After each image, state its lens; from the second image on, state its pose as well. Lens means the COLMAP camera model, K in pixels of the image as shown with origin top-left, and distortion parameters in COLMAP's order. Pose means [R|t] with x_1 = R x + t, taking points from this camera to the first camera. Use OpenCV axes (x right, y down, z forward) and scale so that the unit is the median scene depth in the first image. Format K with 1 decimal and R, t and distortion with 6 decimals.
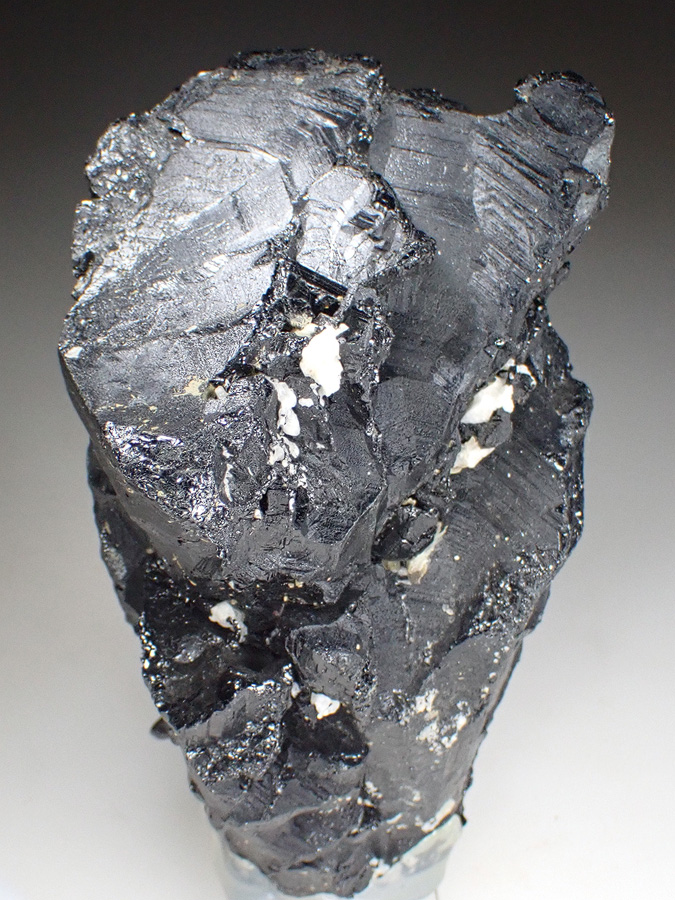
lens RADIAL K [[1820.9, 0, 337.5], [0, 1820.9, 450.0], [0, 0, 1]] dist [0.002439, 0.386552]
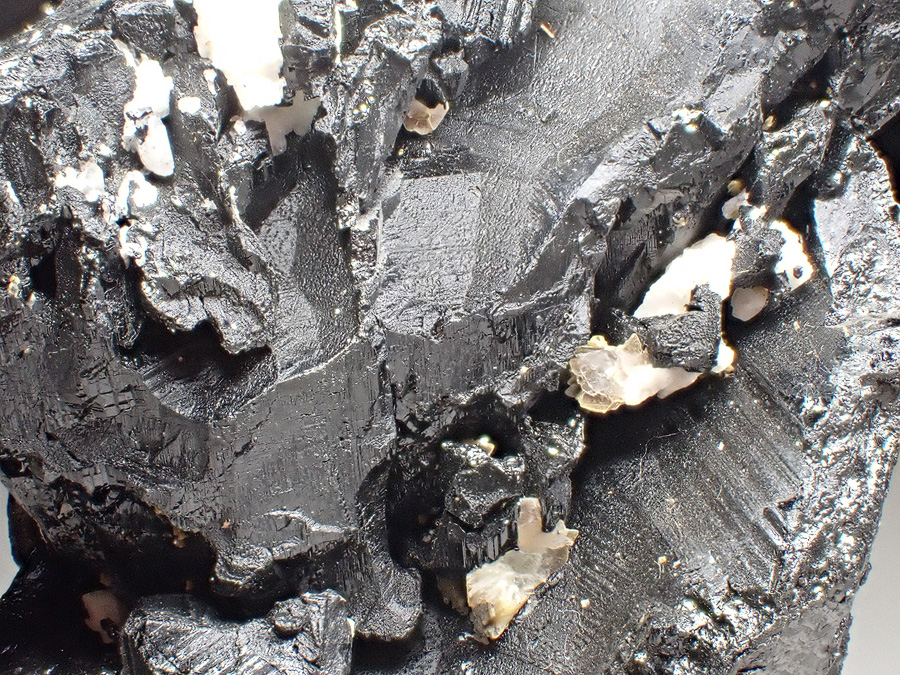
lens RADIAL K [[1820.9, 0, 450.0], [0, 1820.9, 337.5], [0, 0, 1]] dist [0.002439, 0.386552]
pose [[0.889574, 0.083834, -0.449032, 0.247875], [-0.231969, 0.929737, -0.285971, 0.142723], [0.393507, 0.358553, 0.846517, 0.580102]]
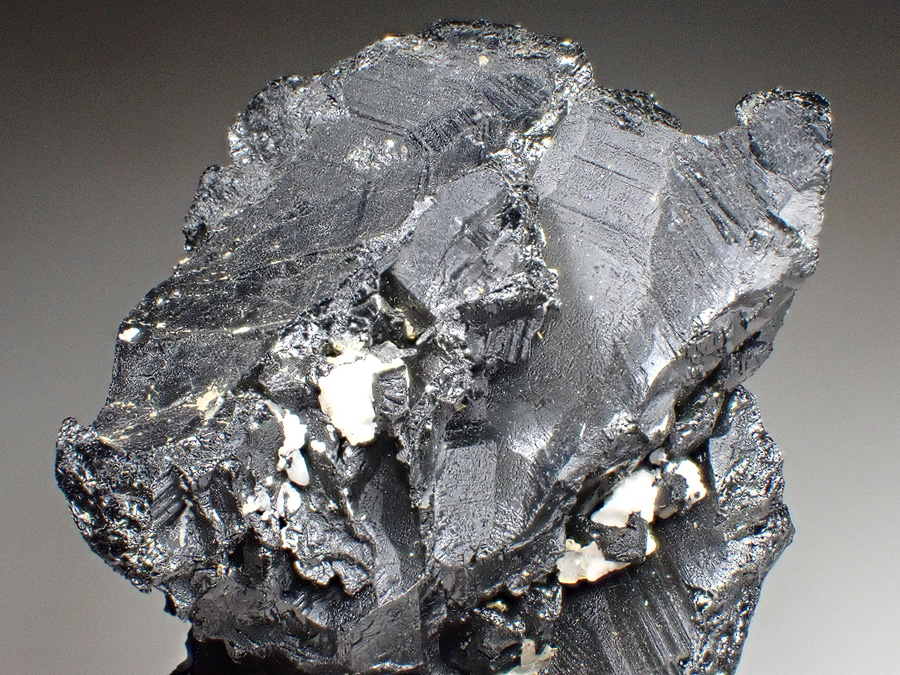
lens RADIAL K [[1820.9, 0, 450.0], [0, 1820.9, 337.5], [0, 0, 1]] dist [0.002439, 0.386552]
pose [[0.900648, 0.184844, -0.393275, 0.307458], [-0.213256, 0.976554, -0.029389, -0.055774], [0.378622, 0.110337, 0.918951, 0.265899]]
